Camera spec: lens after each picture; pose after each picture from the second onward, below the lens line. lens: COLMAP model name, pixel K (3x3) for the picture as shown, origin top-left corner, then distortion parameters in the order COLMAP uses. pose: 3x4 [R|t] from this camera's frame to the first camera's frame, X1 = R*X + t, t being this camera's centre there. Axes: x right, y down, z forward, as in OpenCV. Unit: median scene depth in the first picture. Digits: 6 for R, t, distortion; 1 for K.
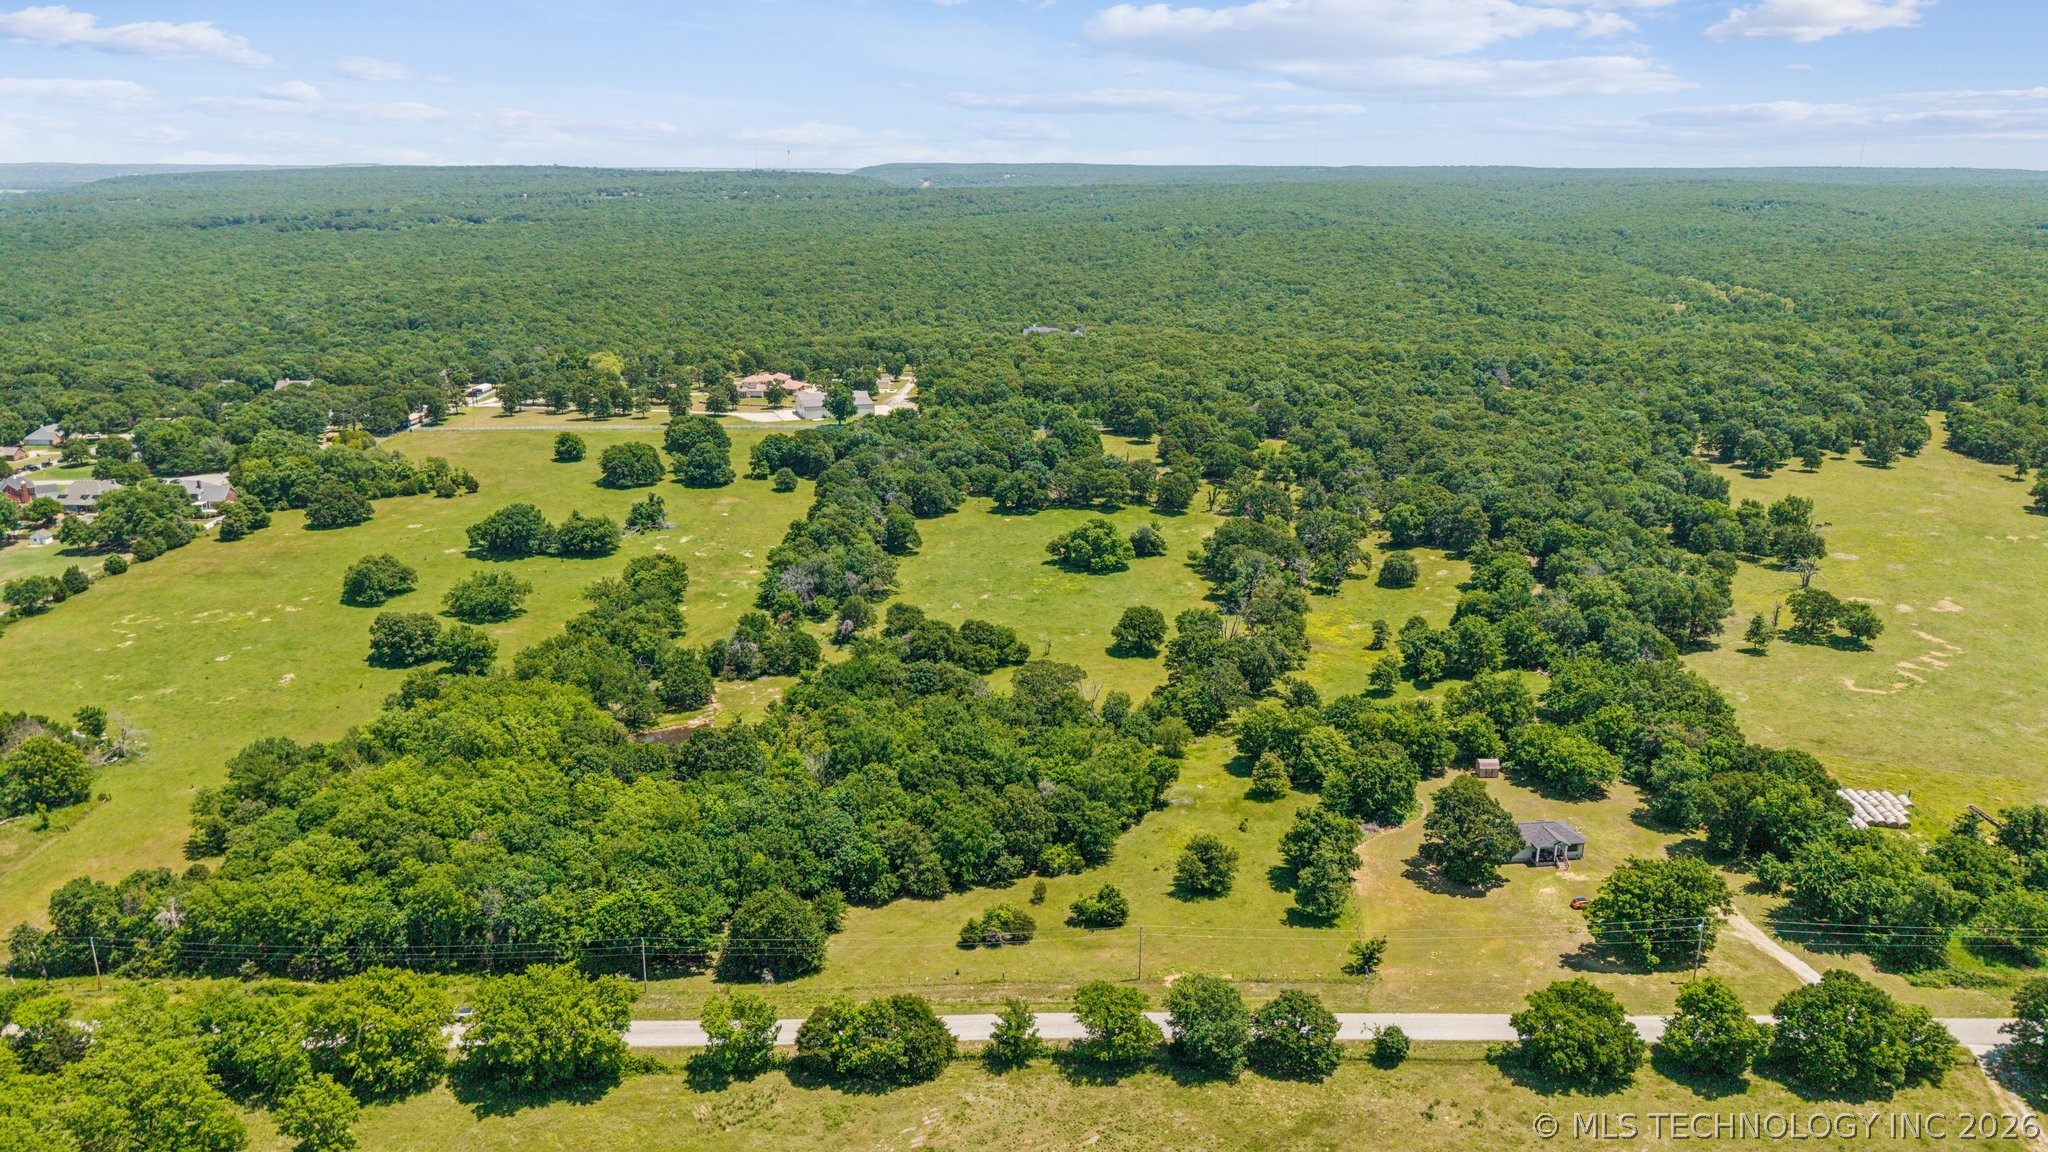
lens RADIAL K [[1376.6, 0, 1025.4], [0, 1376.6, 569.2], [0, 0, 1]] dist [0.022694, -0.025023]
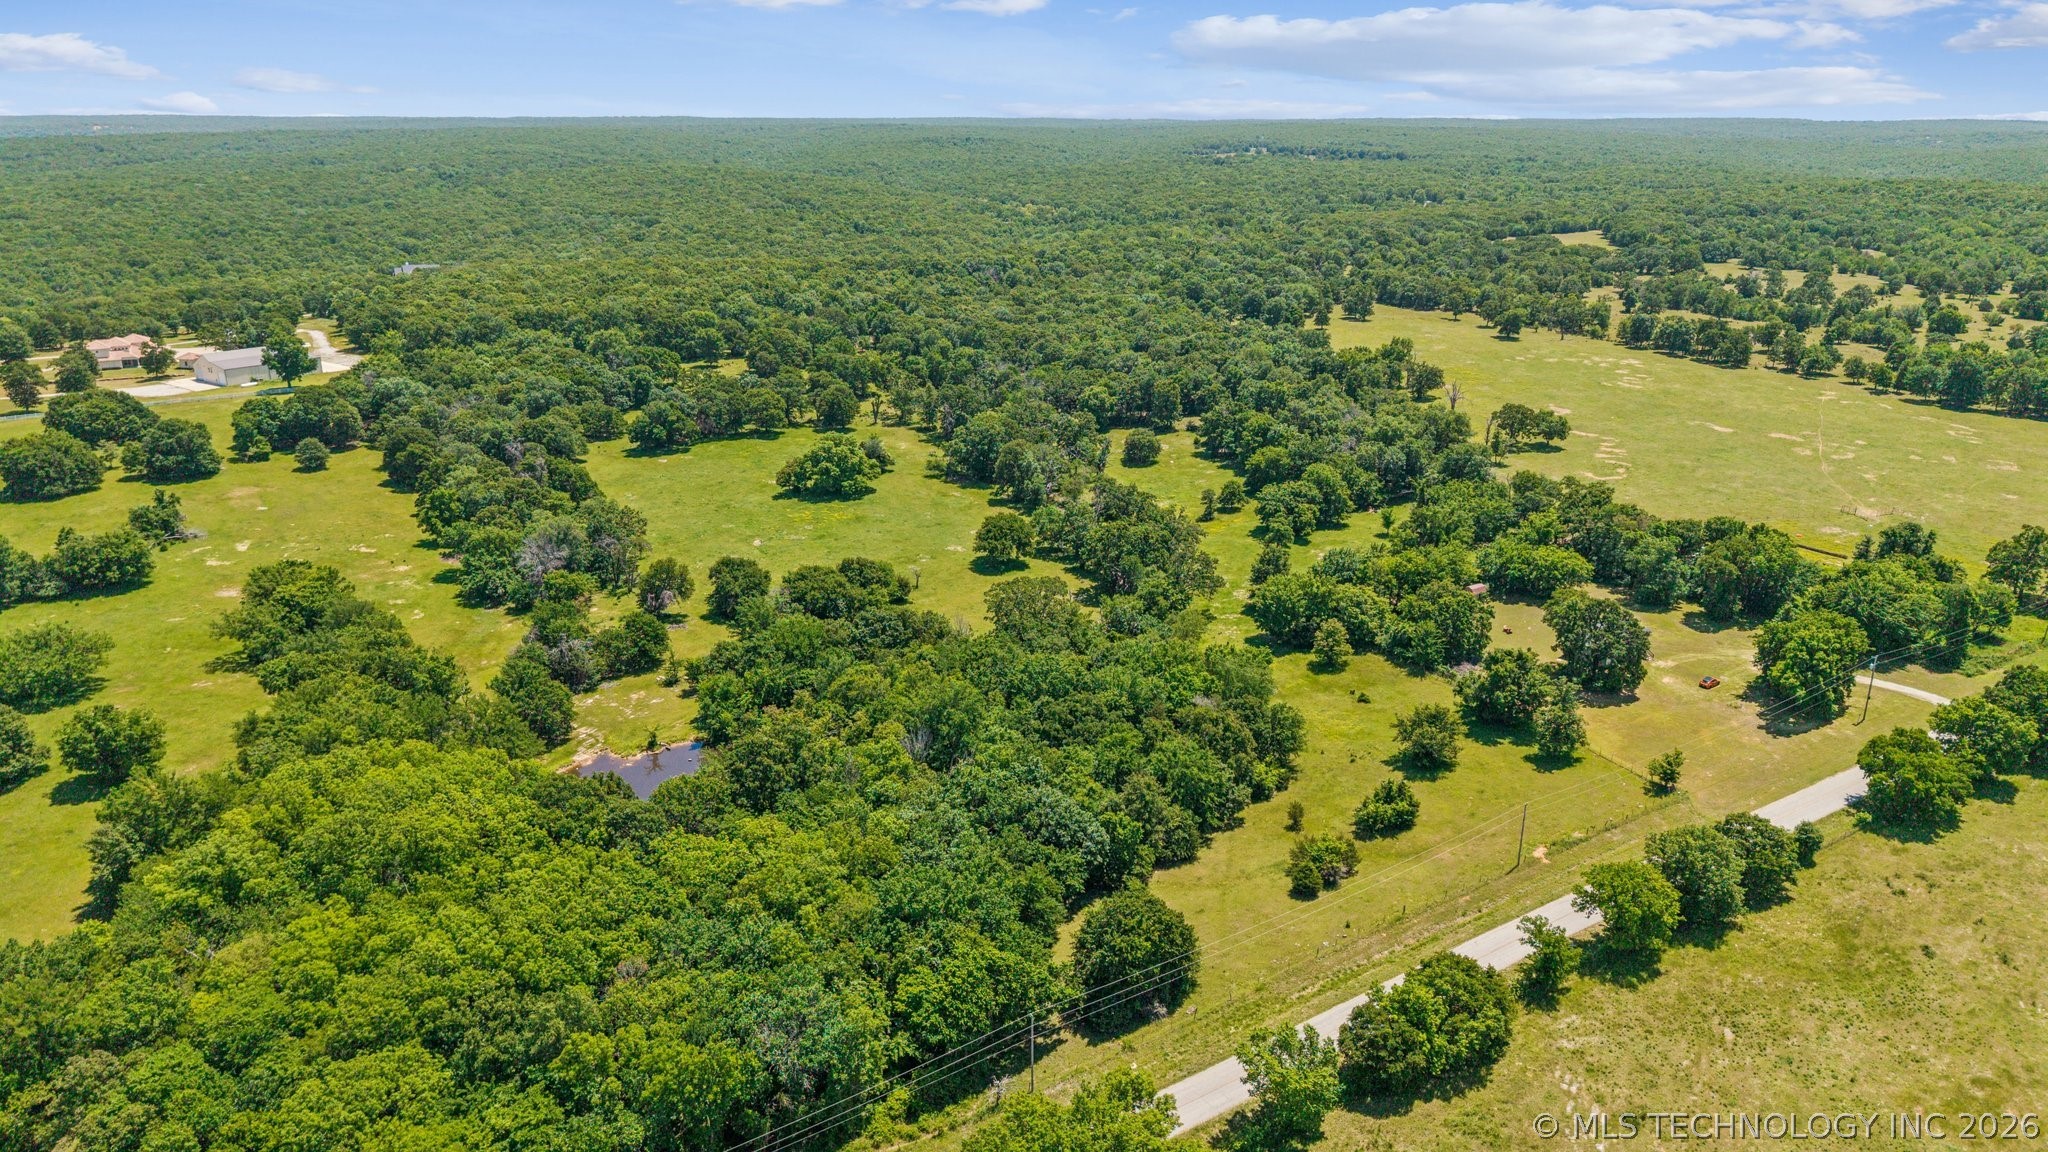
lens RADIAL K [[1376.6, 0, 1028.2], [0, 1376.6, 580.9], [0, 0, 1]] dist [0.022694, -0.025023]
pose [[0.836457, -0.179148, 0.517925, -0.297868], [0.158520, 0.983754, 0.084264, -0.000500], [-0.524606, 0.011618, 0.851266, 0.210975]]
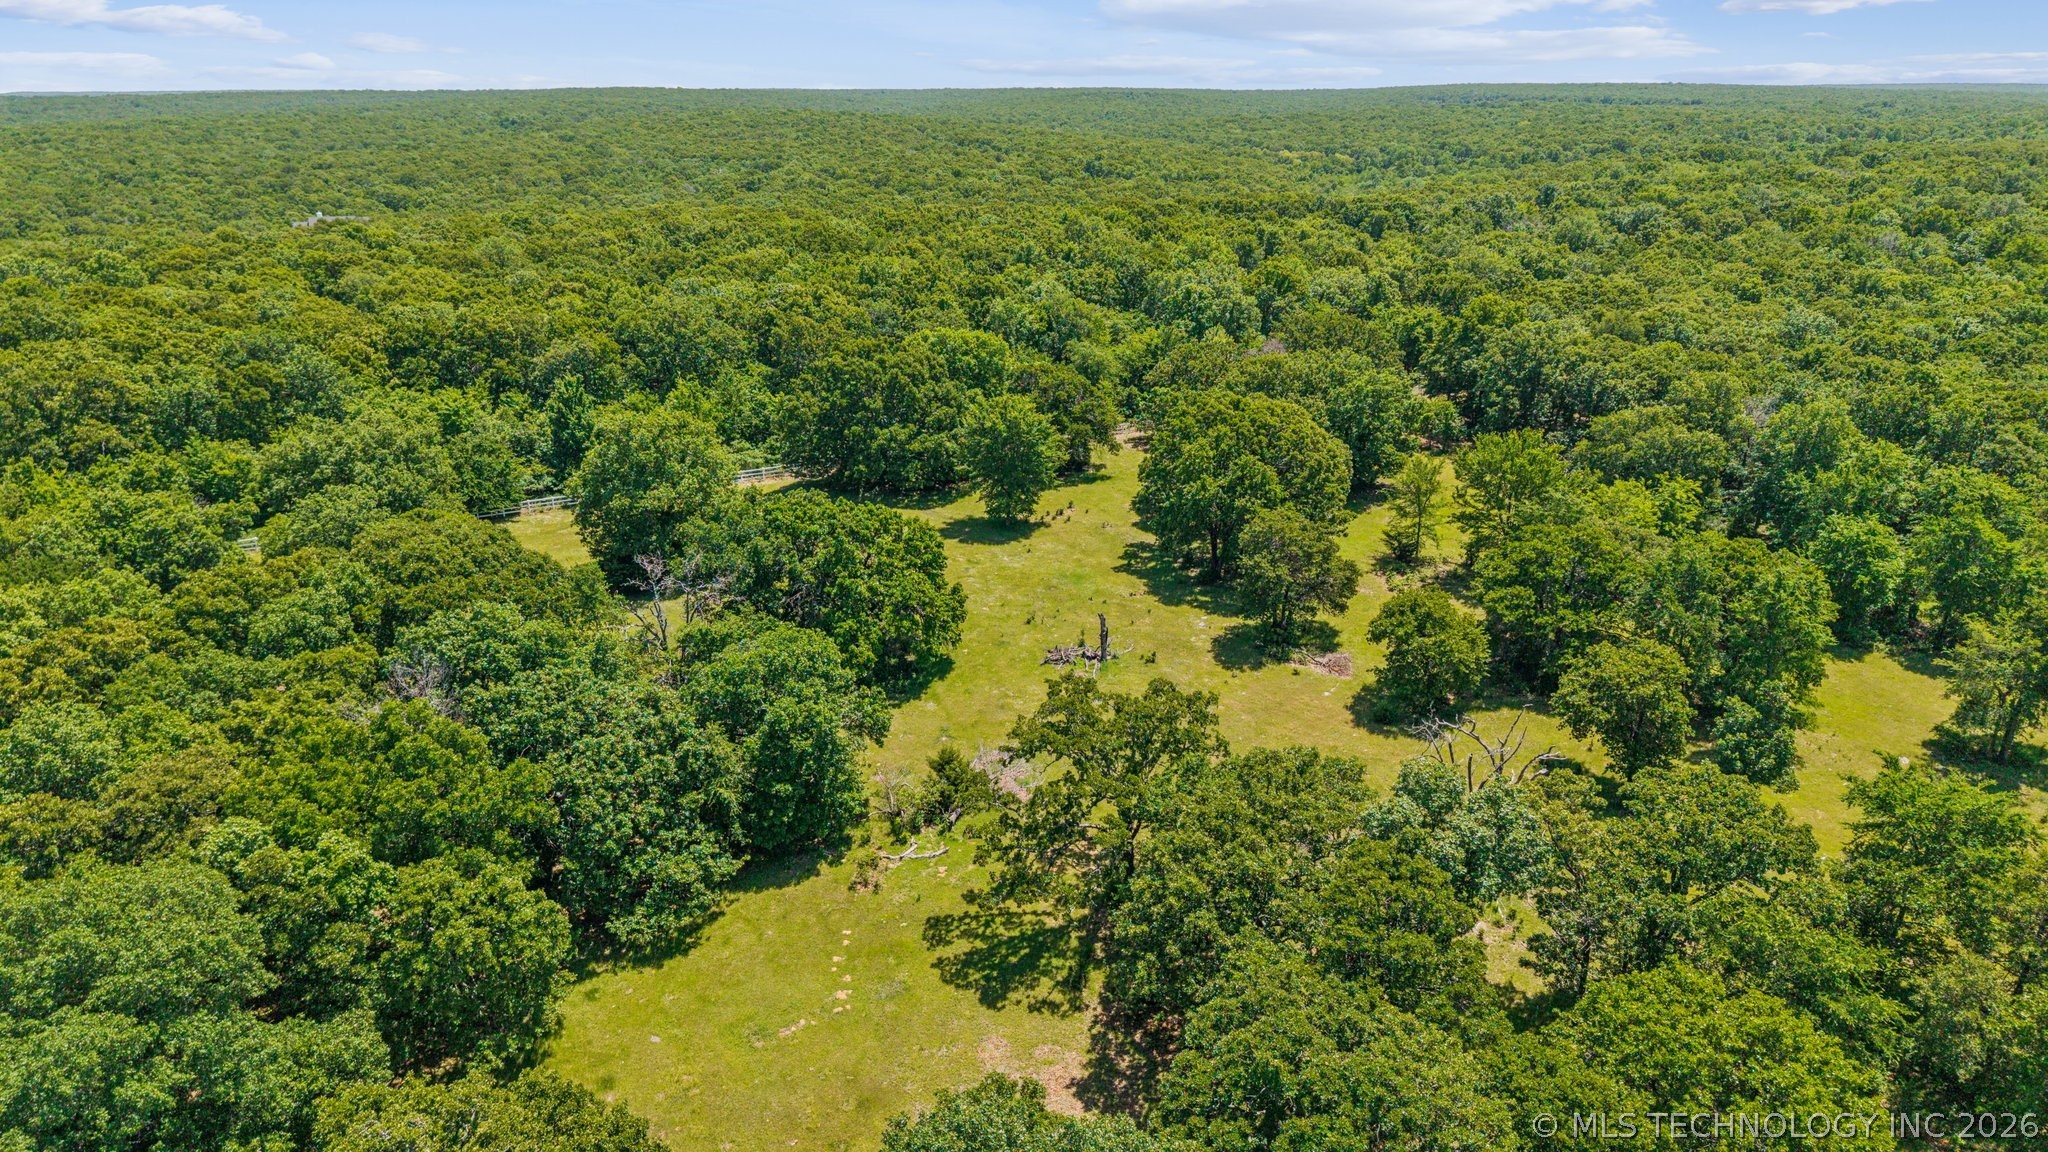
lens RADIAL K [[1376.6, 0, 1034.3], [0, 1376.6, 553.6], [0, 0, 1]] dist [0.022694, -0.025023]
pose [[0.871197, -0.160492, 0.463959, -0.034001], [0.145657, 0.987001, 0.067914, -0.139942], [-0.468827, 0.008412, 0.883250, 1.053328]]
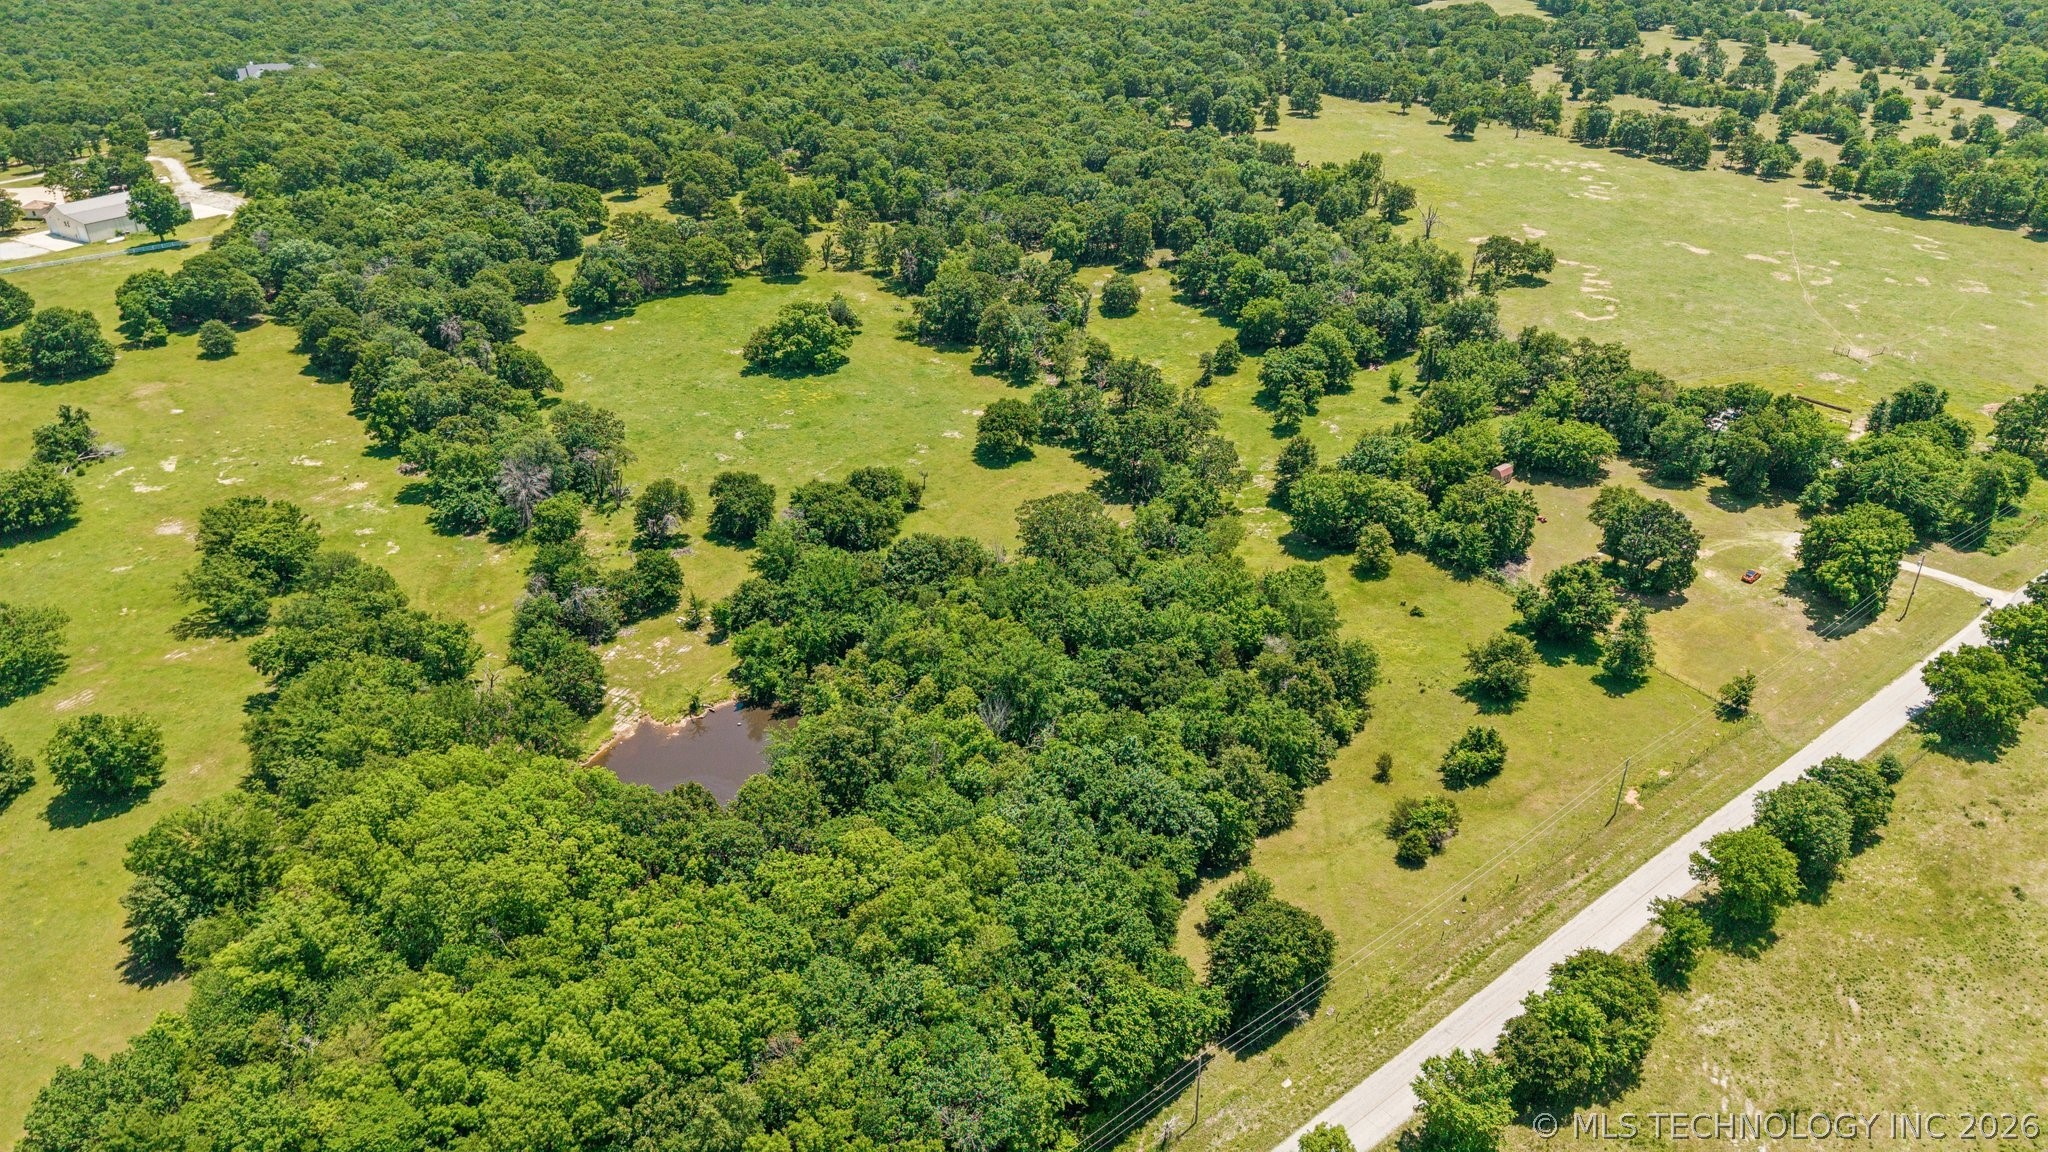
lens RADIAL K [[1376.6, 0, 1025.8], [0, 1376.6, 570.2], [0, 0, 1]] dist [0.022694, -0.025023]
pose [[0.781919, -0.303910, 0.544280, -0.318882], [0.185835, 0.947053, 0.261834, -0.073384], [-0.595036, -0.103587, 0.796996, 0.272658]]
